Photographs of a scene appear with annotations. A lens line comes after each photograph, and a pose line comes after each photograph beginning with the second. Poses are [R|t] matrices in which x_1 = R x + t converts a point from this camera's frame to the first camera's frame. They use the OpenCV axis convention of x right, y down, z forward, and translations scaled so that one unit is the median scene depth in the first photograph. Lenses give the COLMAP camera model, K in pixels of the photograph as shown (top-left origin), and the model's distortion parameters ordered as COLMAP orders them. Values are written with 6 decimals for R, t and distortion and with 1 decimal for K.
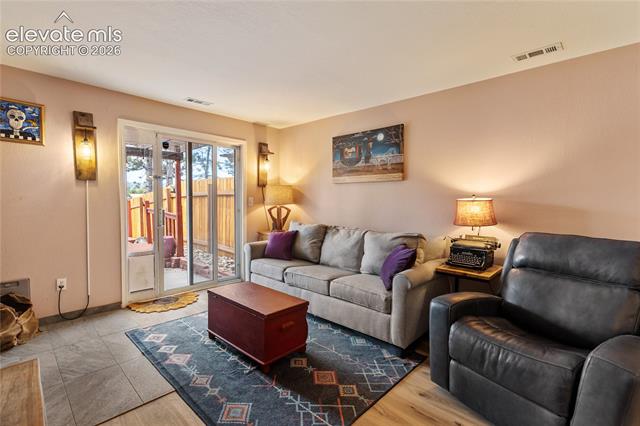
lens RADIAL K [[300.1, 0, 309.1], [0, 300.1, 212.9], [0, 0, 1]] dist [0.005606, -0.000825]
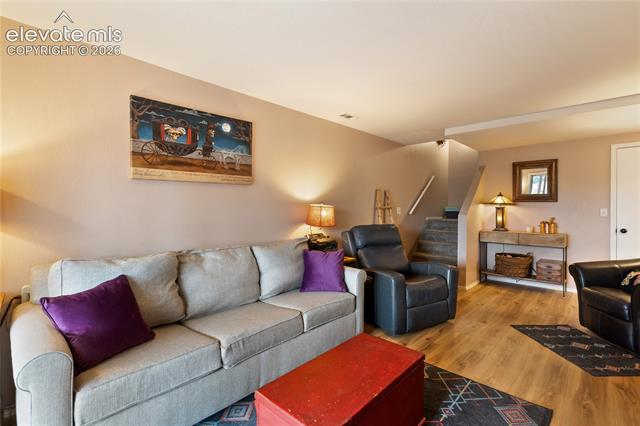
lens RADIAL K [[289.6, 0, 323.6], [0, 289.6, 210.5], [0, 0, 1]] dist [-0.016471, 0.000396]
pose [[-0.011568, -0.031770, 0.999428, -0.546003], [0.033262, 0.998930, 0.032139, -0.050934], [-0.999380, 0.033614, -0.010499, 0.773041]]
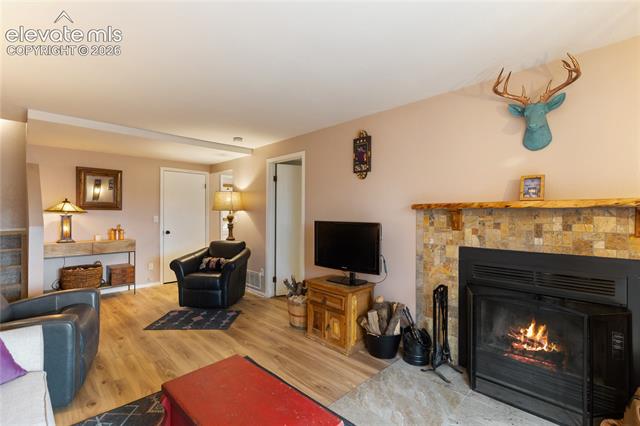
lens RADIAL K [[289.6, 0, 316.0], [0, 289.6, 212.6], [0, 0, 1]] dist [-0.016471, 0.000396]
pose [[-0.999819, -0.016634, -0.009240, -0.218014], [-0.016927, 0.999324, 0.032631, -0.062505], [0.008691, 0.032782, -0.999425, 1.109371]]
